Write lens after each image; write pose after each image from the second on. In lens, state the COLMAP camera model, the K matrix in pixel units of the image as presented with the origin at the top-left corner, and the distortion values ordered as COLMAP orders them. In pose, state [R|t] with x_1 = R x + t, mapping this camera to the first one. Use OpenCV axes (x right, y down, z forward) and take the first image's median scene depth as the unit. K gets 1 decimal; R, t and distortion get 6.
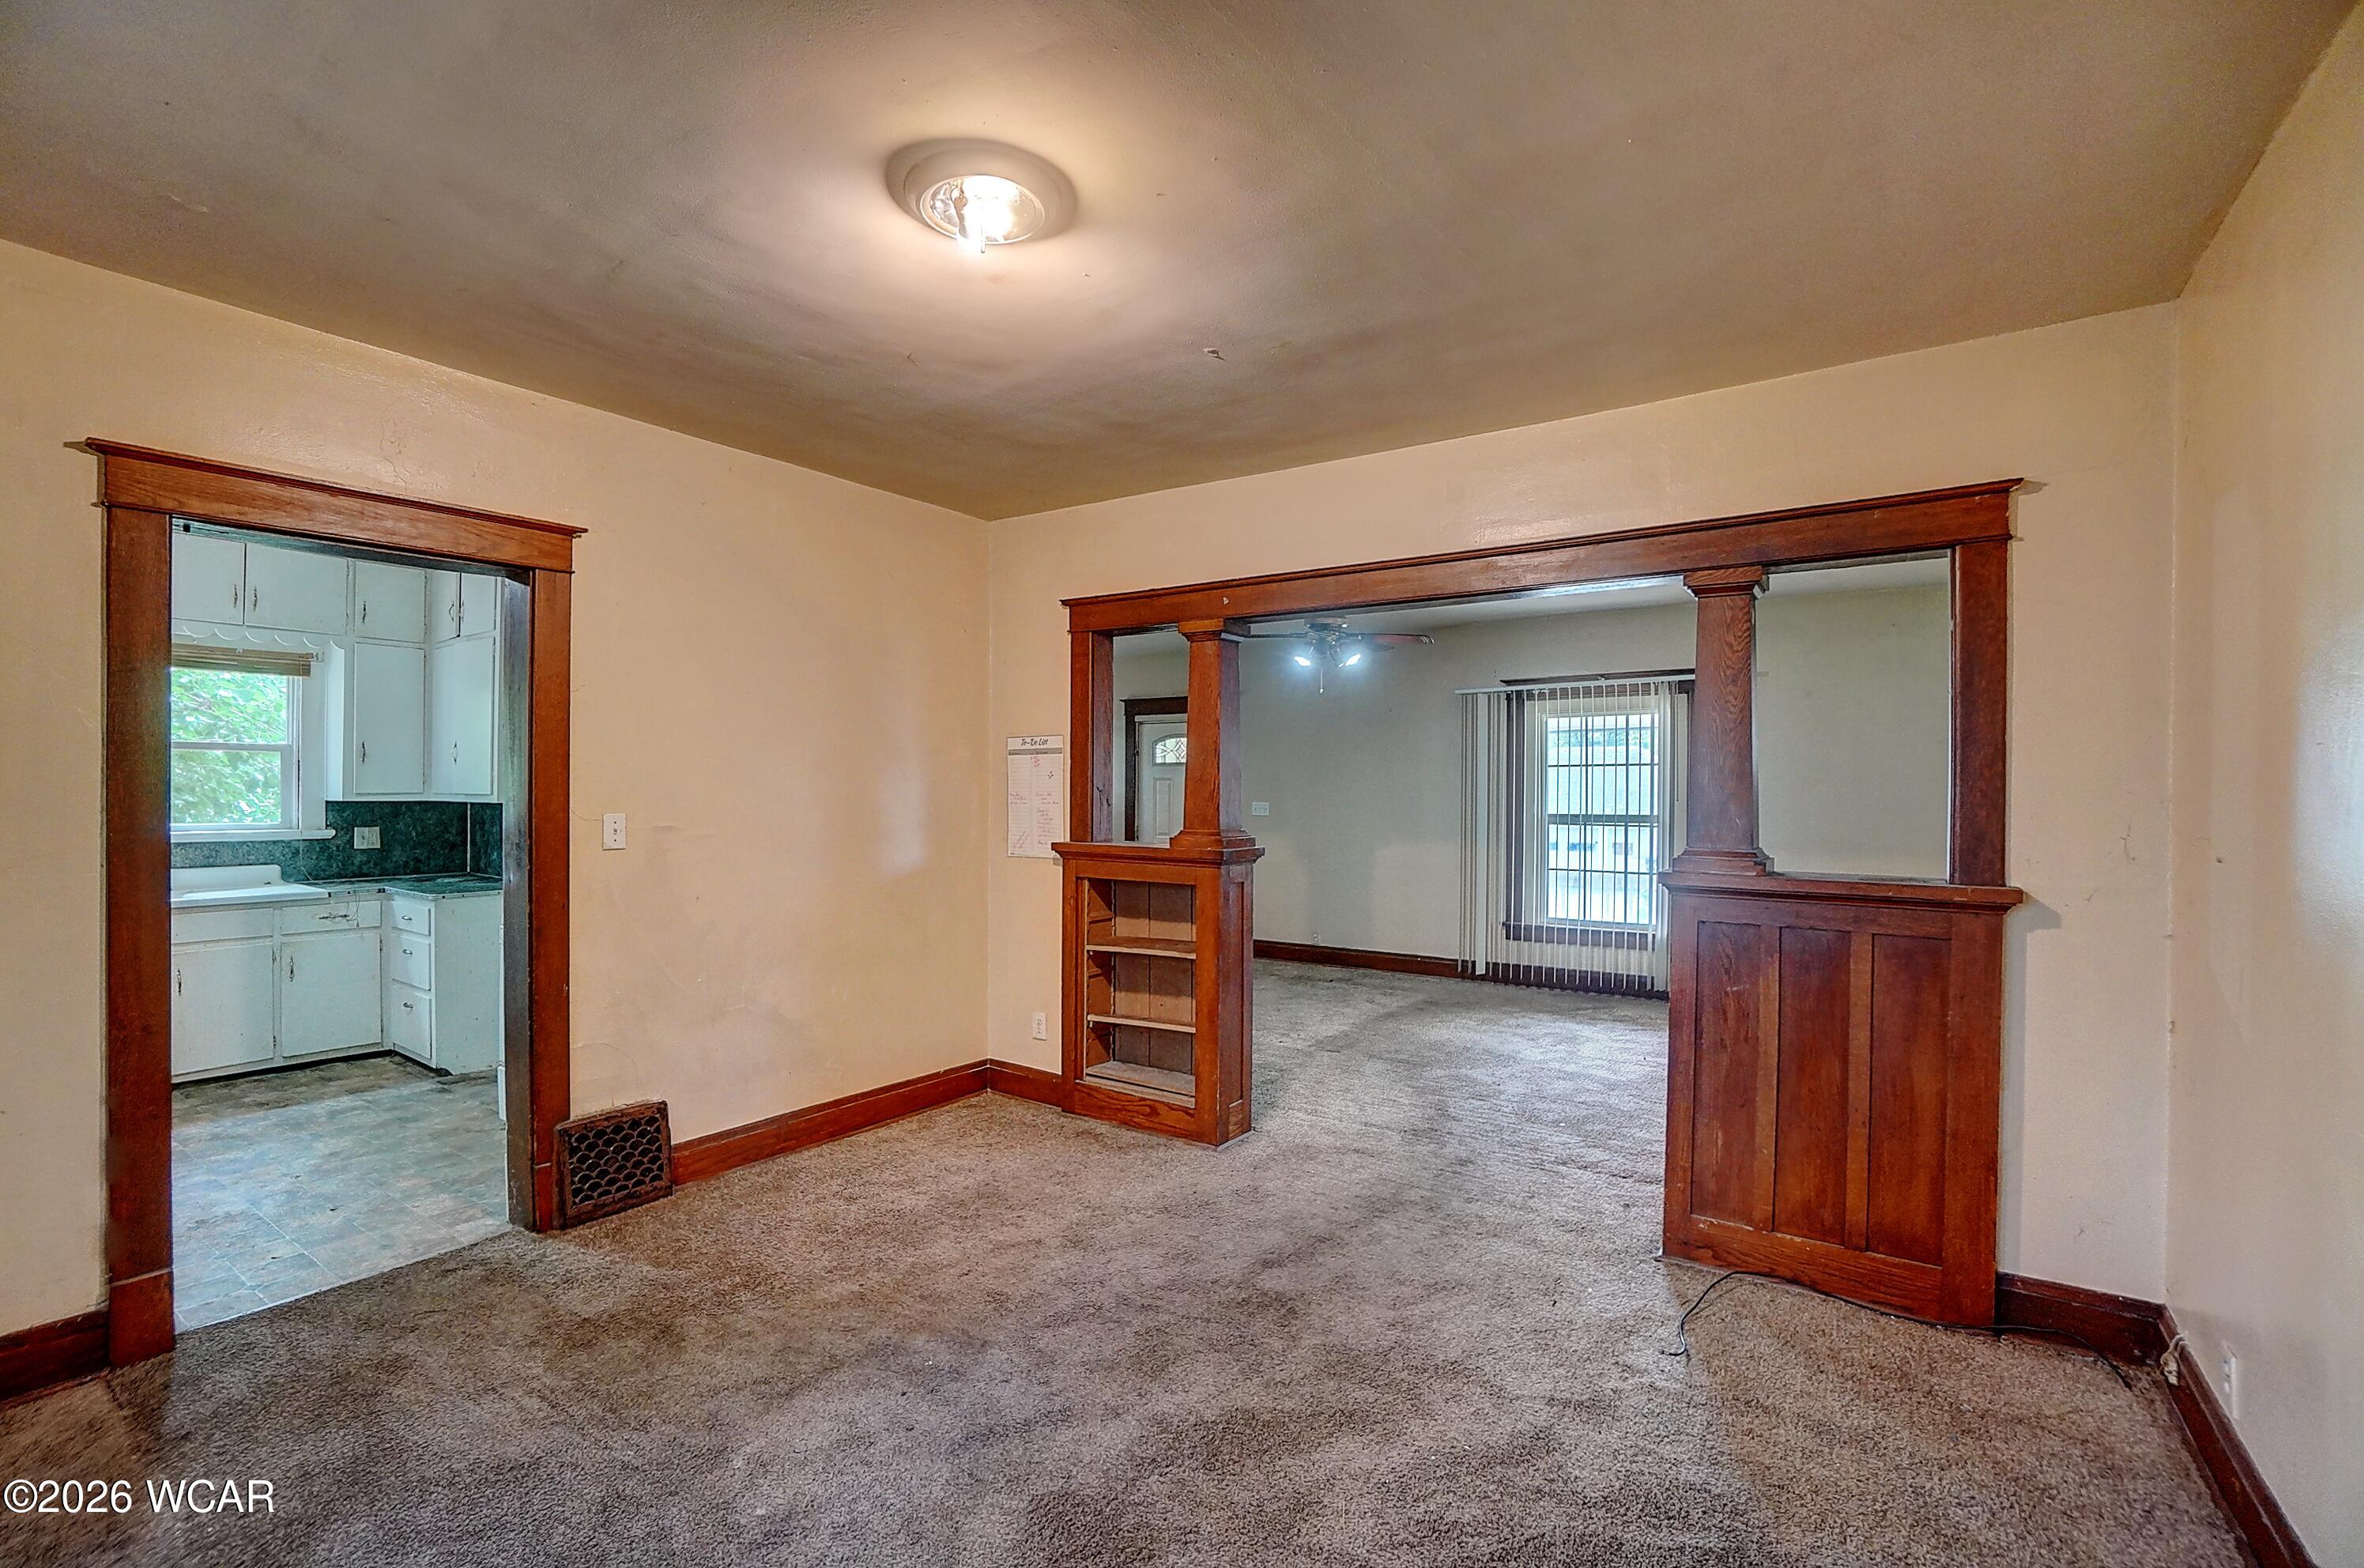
lens RADIAL K [[1039.9, 0, 1141.8], [0, 1039.9, 780.9], [0, 0, 1]] dist [-0.063512, 0.021898]
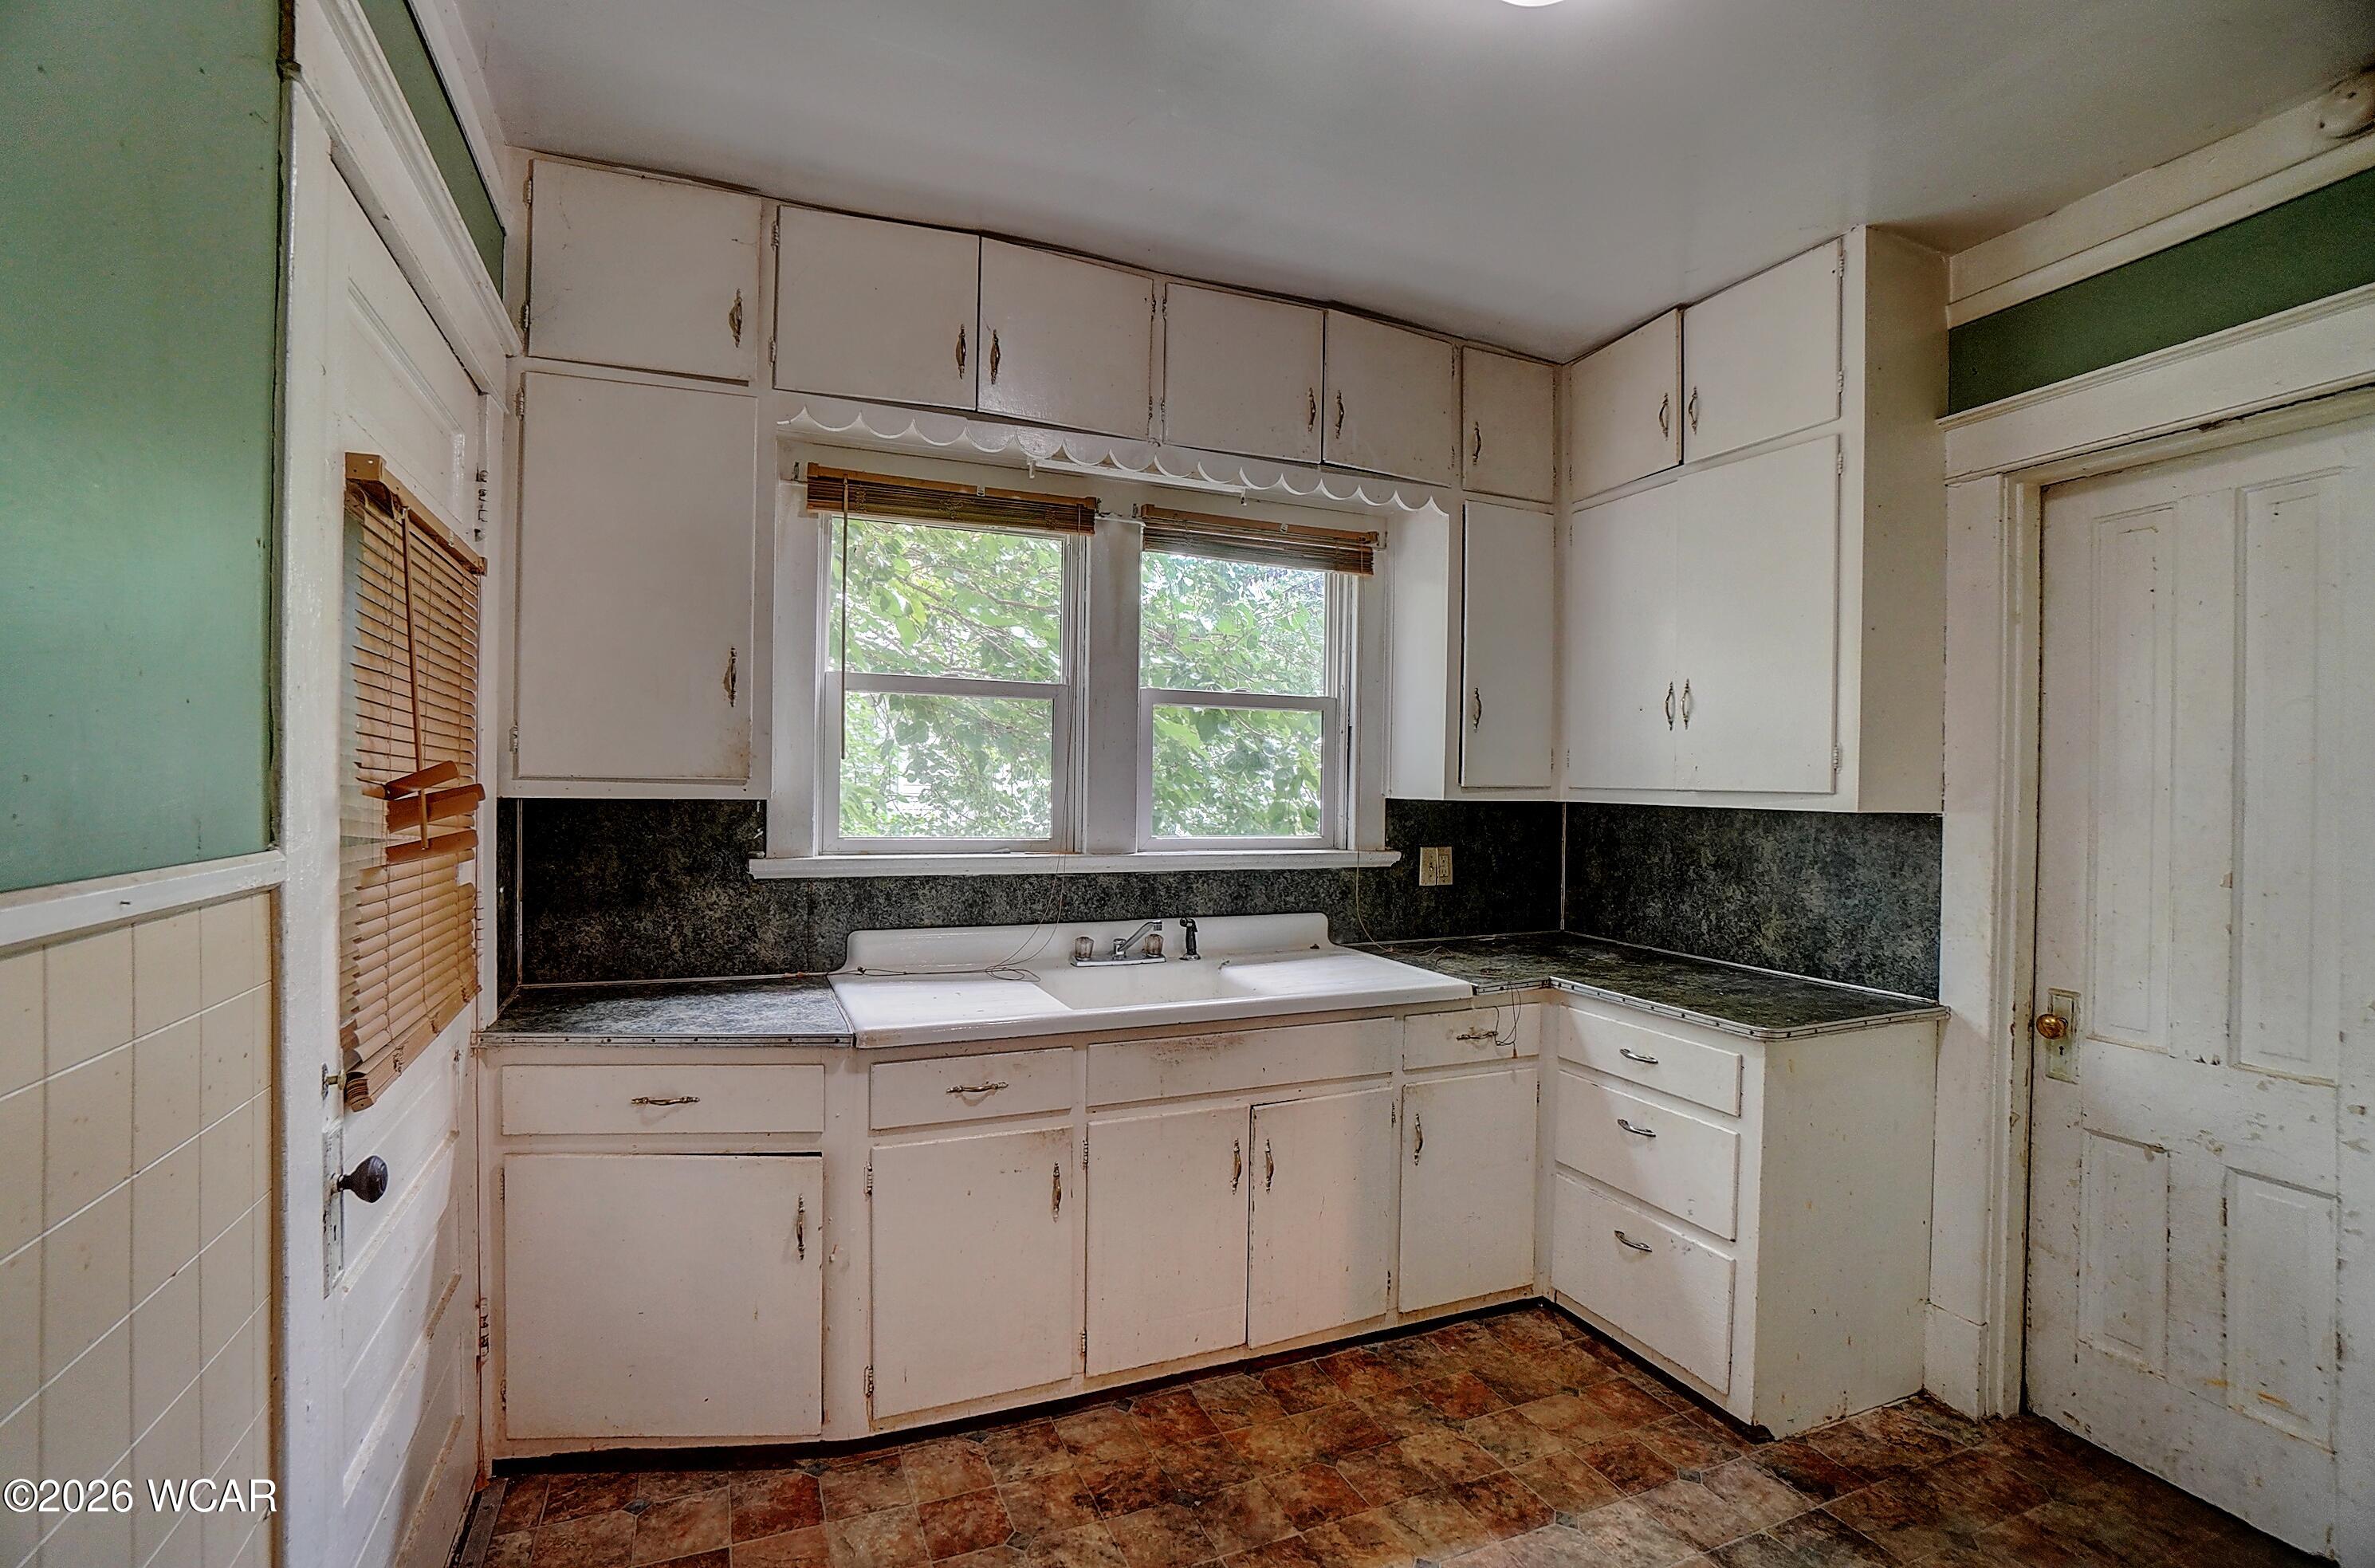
lens RADIAL K [[1042.0, 0, 1161.4], [0, 1042.0, 784.1], [0, 0, 1]] dist [-0.062927, 0.022740]
pose [[0.850335, 0.012234, -0.526100, -0.629504], [-0.009455, 0.999924, 0.007972, 0.008169], [0.526157, -0.001805, 0.850386, 0.457369]]
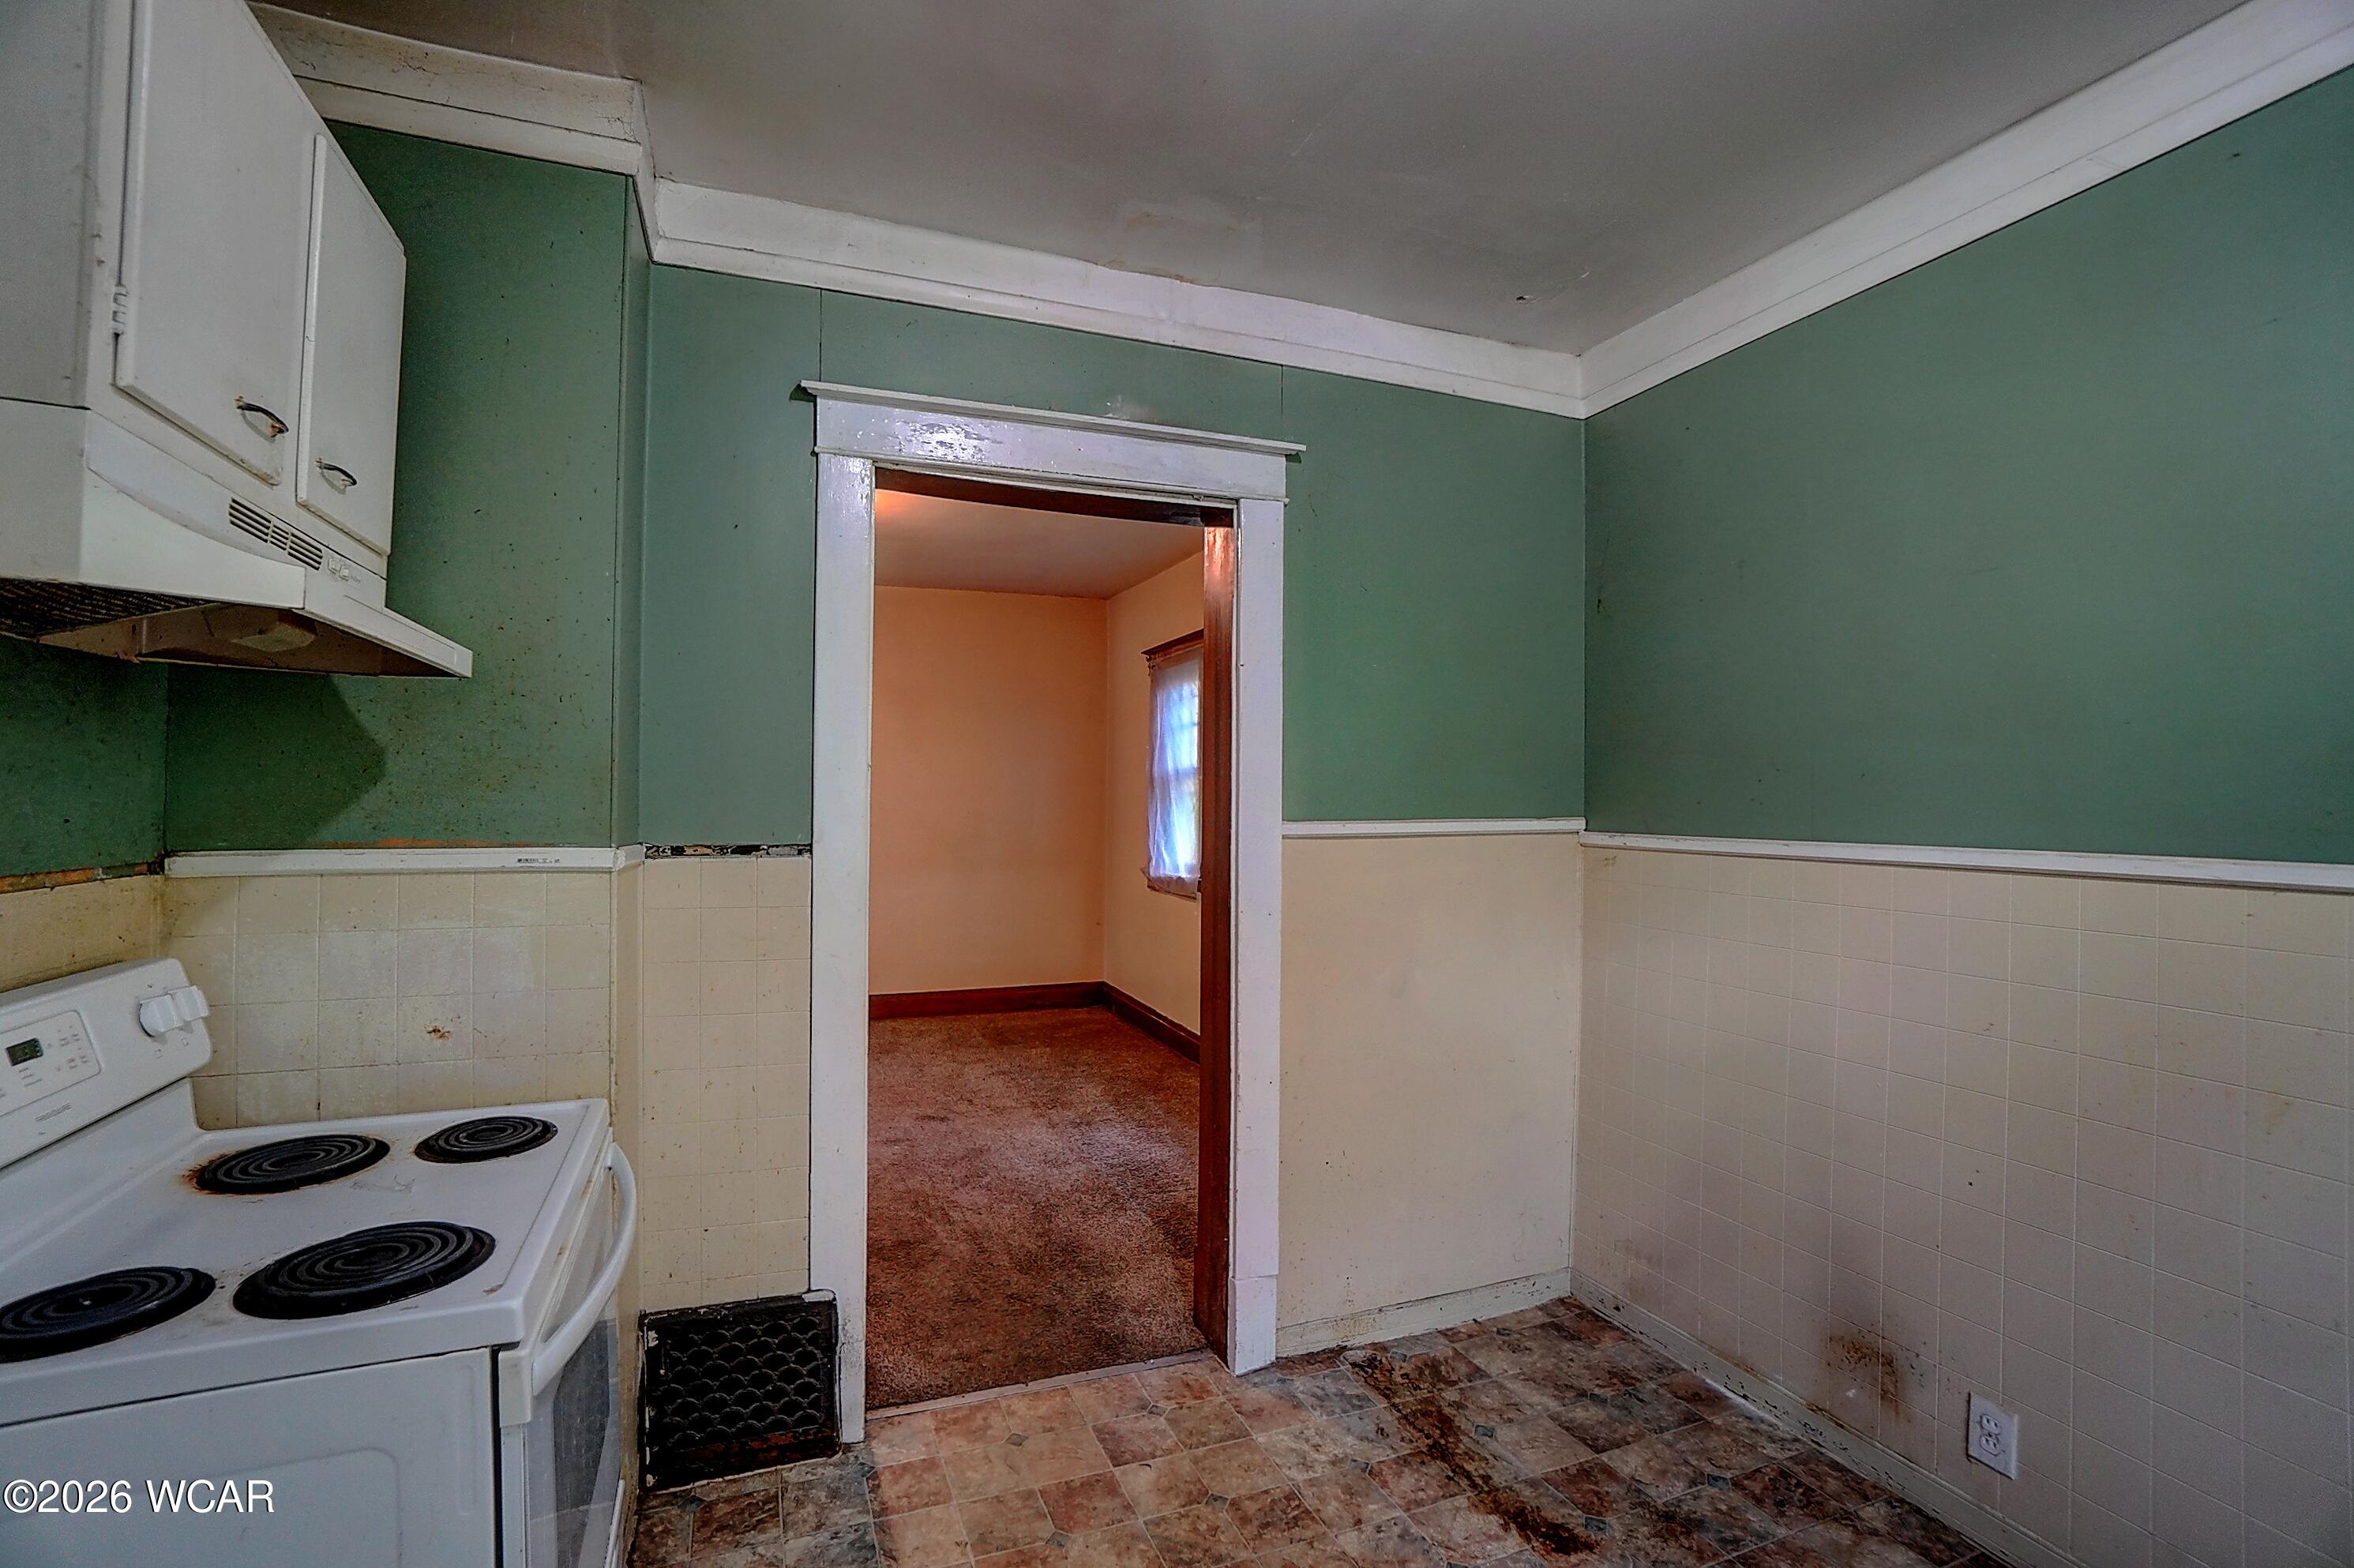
lens RADIAL K [[1040.9, 0, 1148.4], [0, 1040.9, 786.8], [0, 0, 1]] dist [-0.069136, 0.025175]
pose [[-0.828824, -0.002840, 0.559502, -0.700877], [-0.012149, 0.999843, -0.012922, 0.011353], [-0.559377, -0.017507, -0.828729, 0.881559]]
